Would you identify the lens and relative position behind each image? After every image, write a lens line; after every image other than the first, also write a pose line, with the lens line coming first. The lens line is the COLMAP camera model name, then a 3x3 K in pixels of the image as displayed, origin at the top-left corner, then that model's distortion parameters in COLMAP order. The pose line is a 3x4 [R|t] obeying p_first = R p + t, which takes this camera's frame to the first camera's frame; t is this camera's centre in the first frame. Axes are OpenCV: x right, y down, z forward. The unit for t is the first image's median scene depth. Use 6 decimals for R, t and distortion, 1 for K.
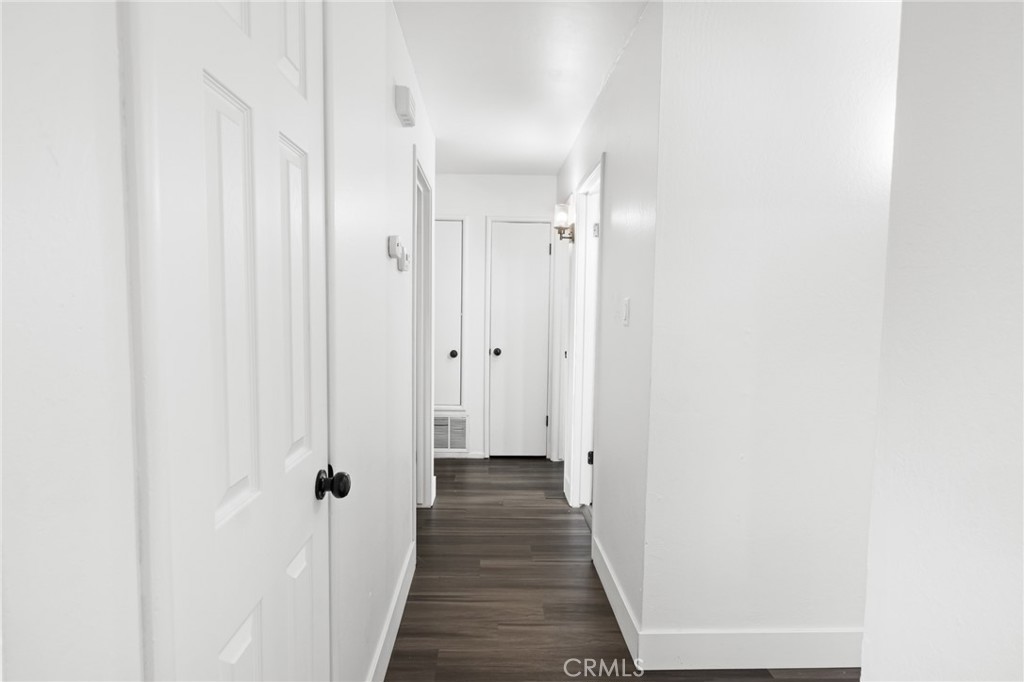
lens RADIAL K [[535.0, 0, 503.7], [0, 535.0, 342.9], [0, 0, 1]] dist [0.020170, -0.000334]
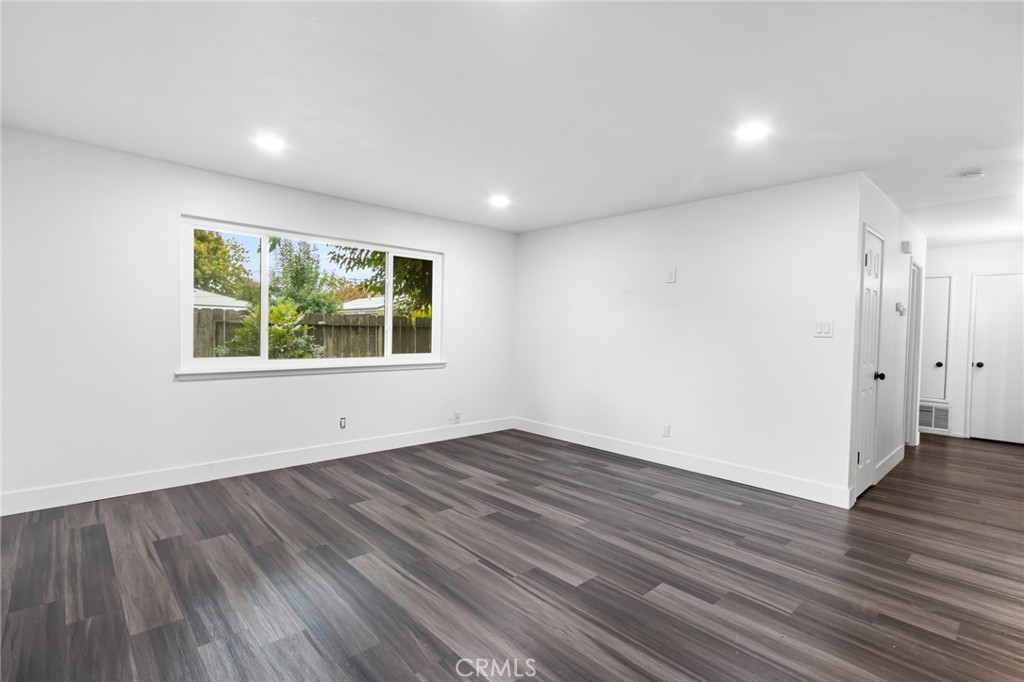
lens RADIAL K [[476.7, 0, 502.1], [0, 476.7, 336.3], [0, 0, 1]] dist [0.010765, -0.001296]
pose [[0.654657, 0.018907, -0.755689, 0.121982], [-0.067688, 0.997138, -0.033690, 0.070280], [0.752889, 0.073207, 0.654063, -0.811872]]
